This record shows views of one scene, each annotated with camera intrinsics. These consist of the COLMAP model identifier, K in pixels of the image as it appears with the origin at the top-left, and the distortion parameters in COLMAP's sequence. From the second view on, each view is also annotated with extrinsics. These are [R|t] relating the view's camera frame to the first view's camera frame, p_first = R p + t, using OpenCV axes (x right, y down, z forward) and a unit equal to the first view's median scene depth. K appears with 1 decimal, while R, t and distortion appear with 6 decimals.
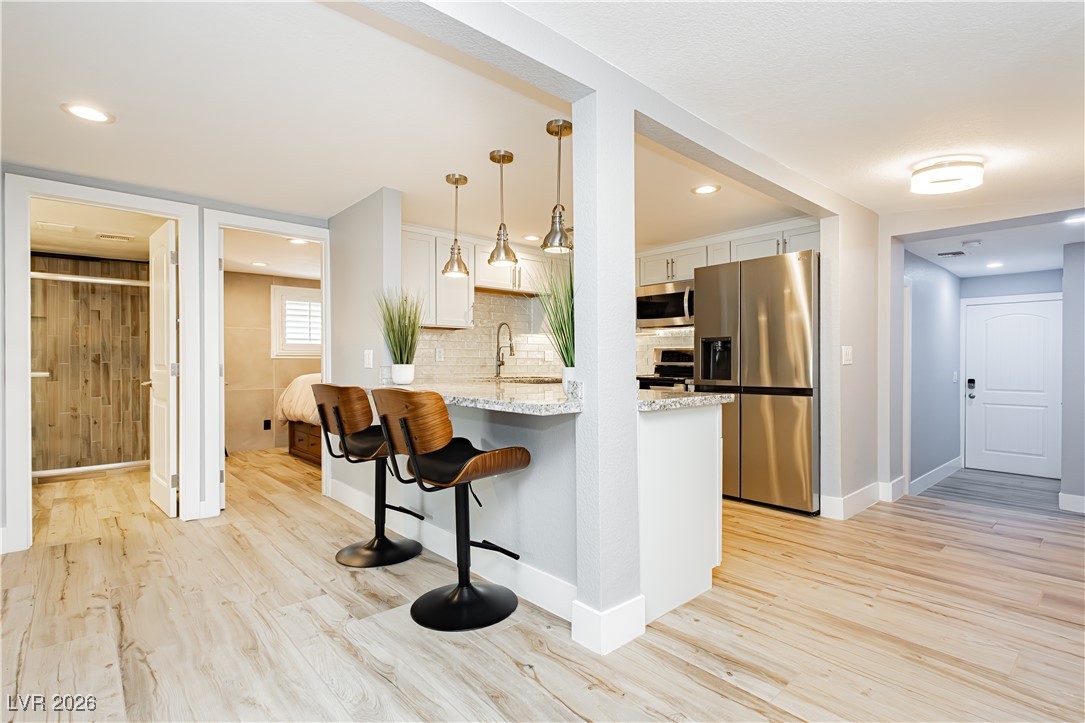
lens RADIAL K [[507.4, 0, 537.4], [0, 507.4, 363.7], [0, 0, 1]] dist [0.004656, -0.000176]
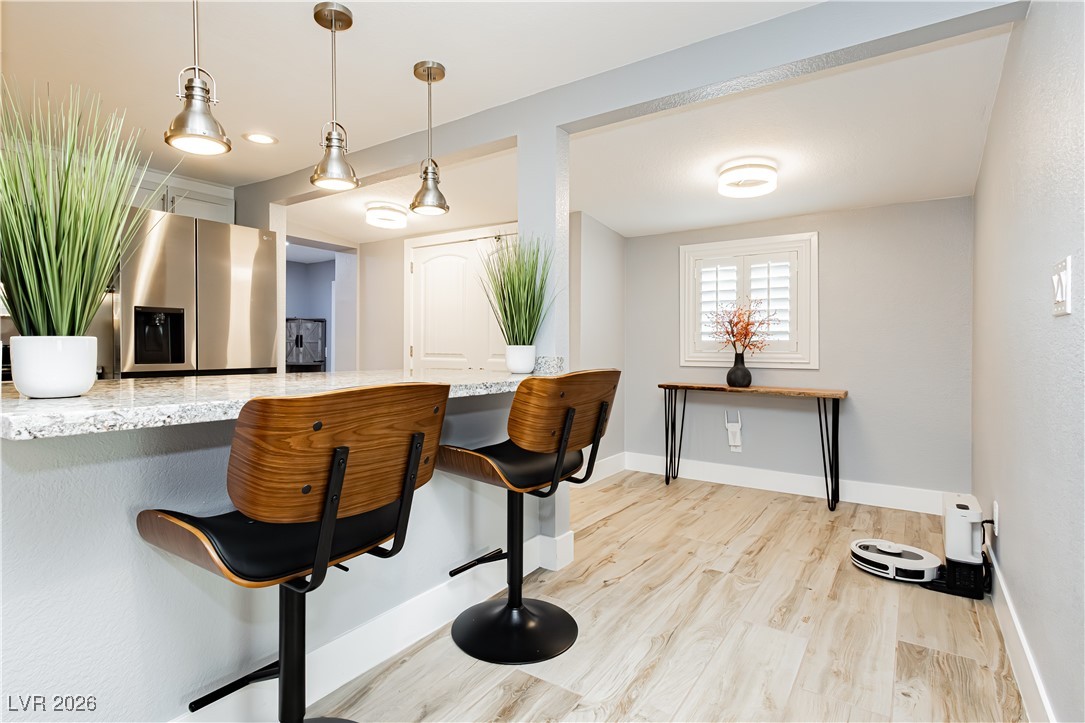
lens RADIAL K [[507.4, 0, 543.5], [0, 507.4, 357.8], [0, 0, 1]] dist [0.004656, -0.000176]
pose [[-0.213333, -0.015606, 0.976855, -1.334333], [-0.014771, 0.999810, 0.012747, 0.012385], [-0.976868, -0.011709, -0.213523, 1.552847]]
